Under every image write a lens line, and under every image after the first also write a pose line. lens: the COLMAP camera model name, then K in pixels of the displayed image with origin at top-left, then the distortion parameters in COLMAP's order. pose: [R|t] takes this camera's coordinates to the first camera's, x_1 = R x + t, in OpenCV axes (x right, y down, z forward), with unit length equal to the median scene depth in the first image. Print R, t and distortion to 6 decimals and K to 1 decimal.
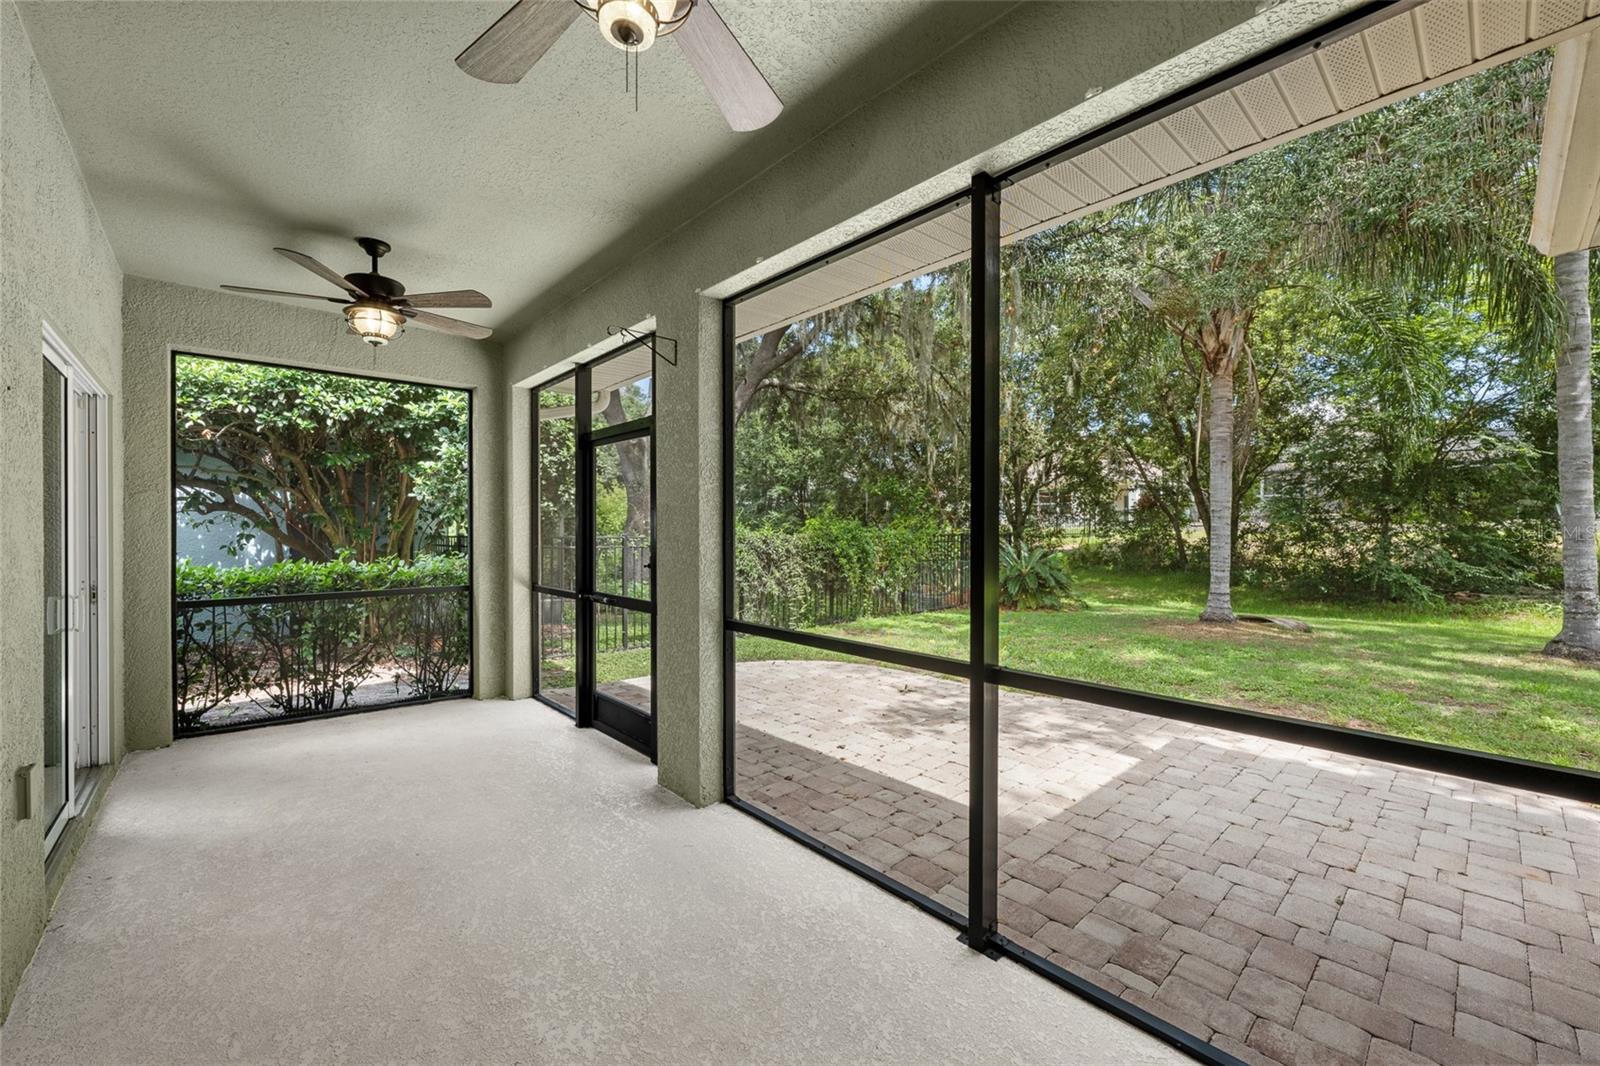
lens RADIAL K [[634.0, 0, 799.0], [0, 634.0, 527.1], [0, 0, 1]] dist [-0.001192, -0.000413]
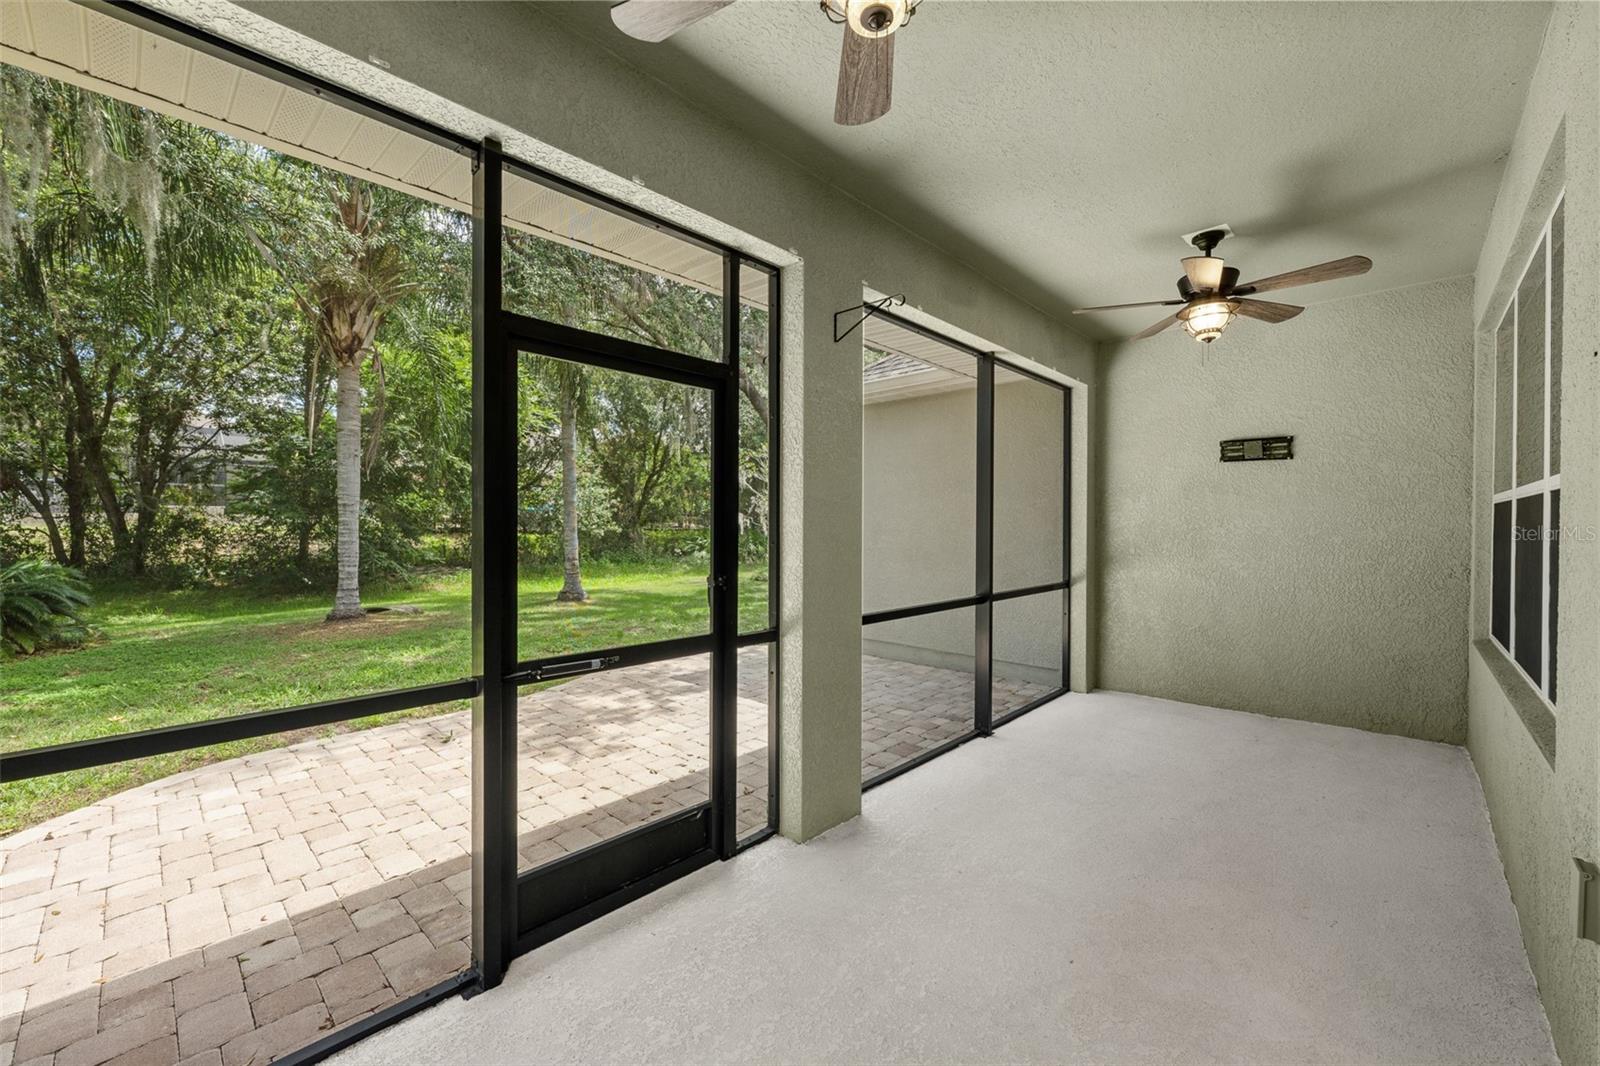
lens RADIAL K [[634.0, 0, 799.0], [0, 634.0, 527.1], [0, 0, 1]] dist [-0.001192, -0.000413]
pose [[-0.077734, -0.003495, 0.996968, -0.802822], [-0.009596, 0.999950, 0.002757, -0.002088], [-0.996928, -0.009352, -0.077763, 0.834422]]
